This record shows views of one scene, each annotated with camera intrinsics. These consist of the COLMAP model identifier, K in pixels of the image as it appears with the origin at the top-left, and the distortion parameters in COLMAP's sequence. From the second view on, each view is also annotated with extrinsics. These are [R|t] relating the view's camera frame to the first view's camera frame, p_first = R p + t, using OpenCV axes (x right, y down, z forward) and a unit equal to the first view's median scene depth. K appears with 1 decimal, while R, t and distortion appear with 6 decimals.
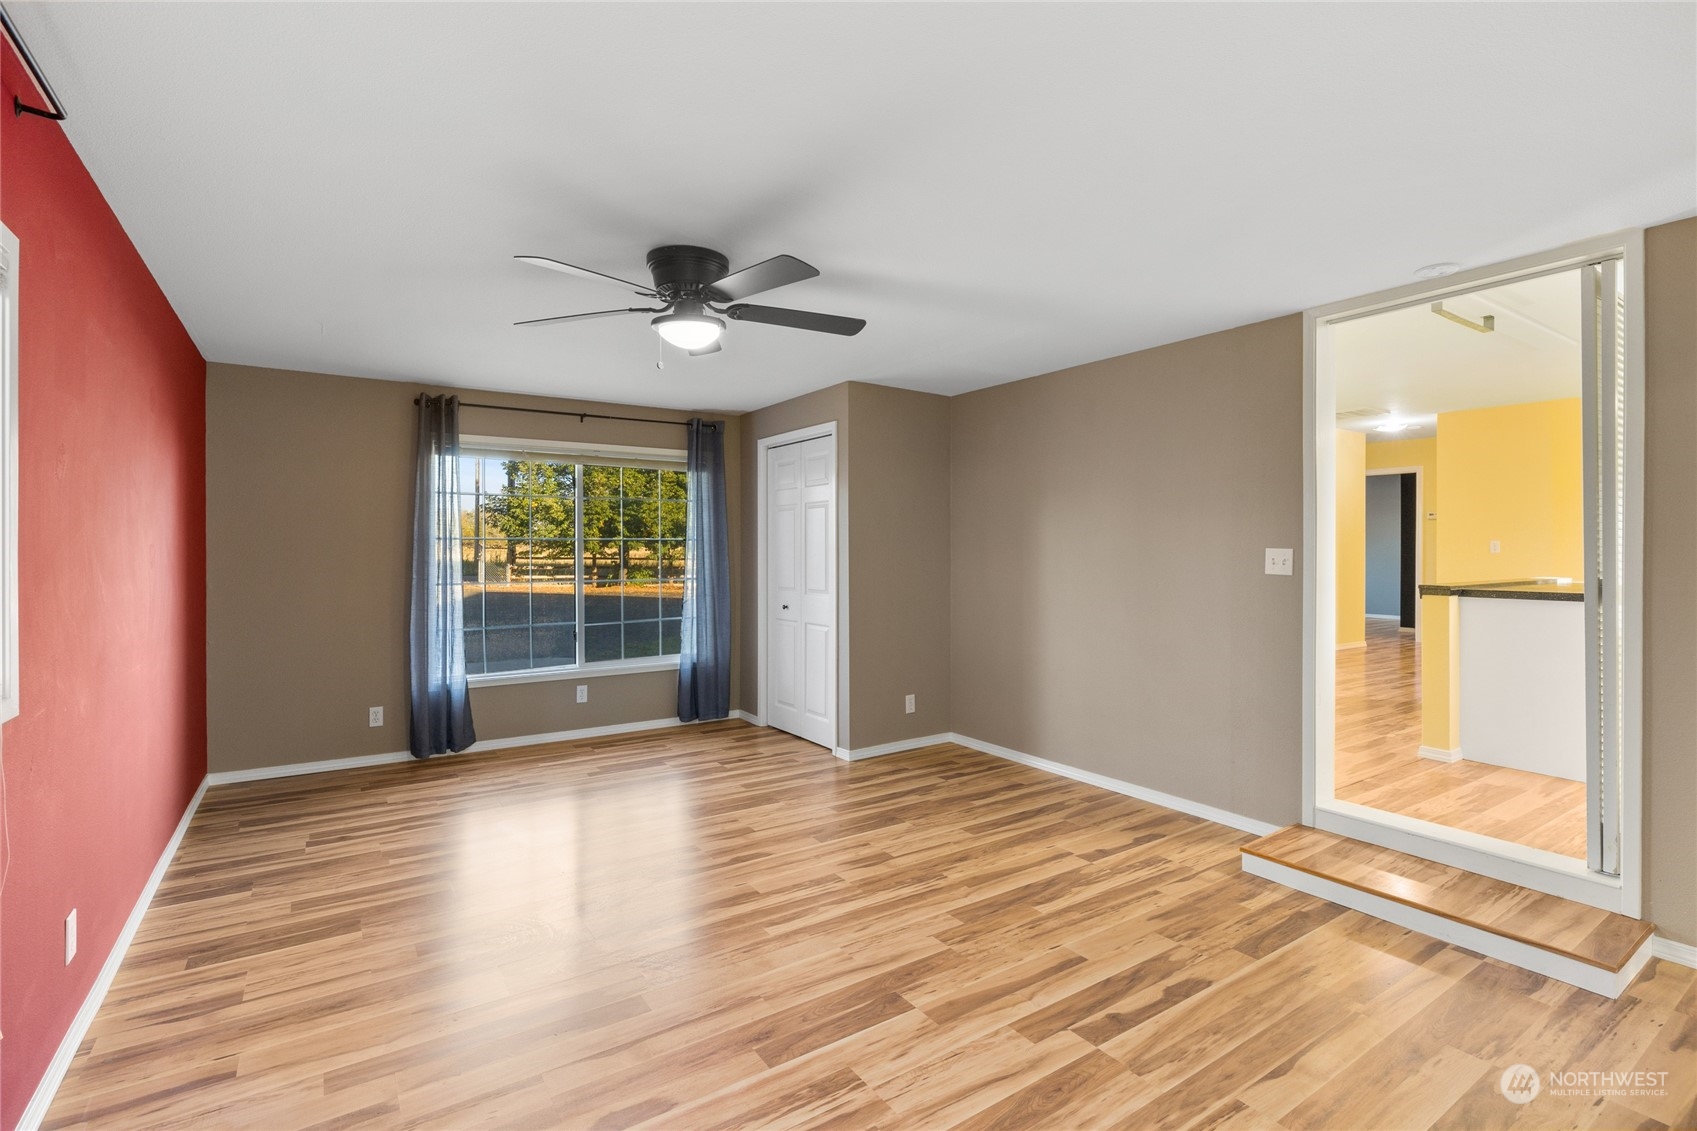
lens RADIAL K [[772.4, 0, 853.3], [0, 772.4, 555.8], [0, 0, 1]] dist [0.005748, 0.000260]
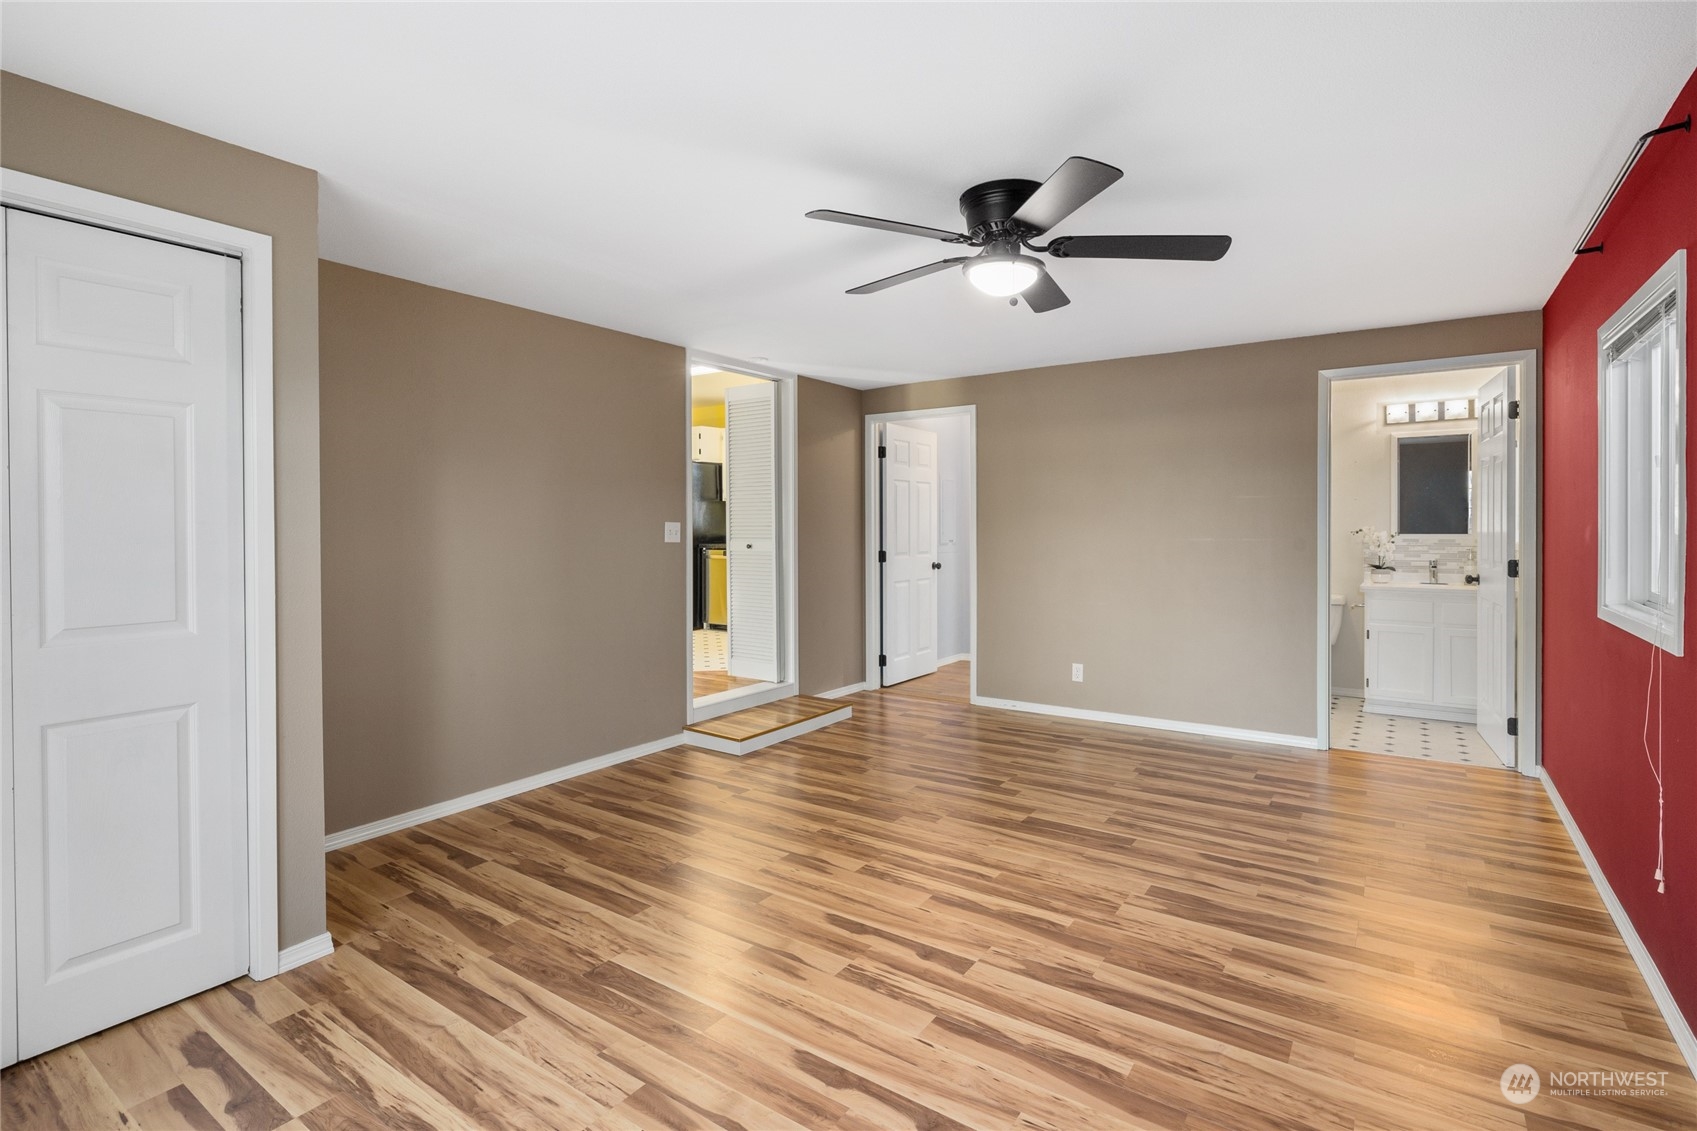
lens RADIAL K [[772.4, 0, 864.4], [0, 772.4, 530.9], [0, 0, 1]] dist [0.005748, 0.000260]
pose [[-0.341686, -0.005992, 0.939795, -0.714019], [0.010537, 0.999892, 0.010206, -0.003936], [-0.939755, 0.013390, -0.341586, 1.037455]]
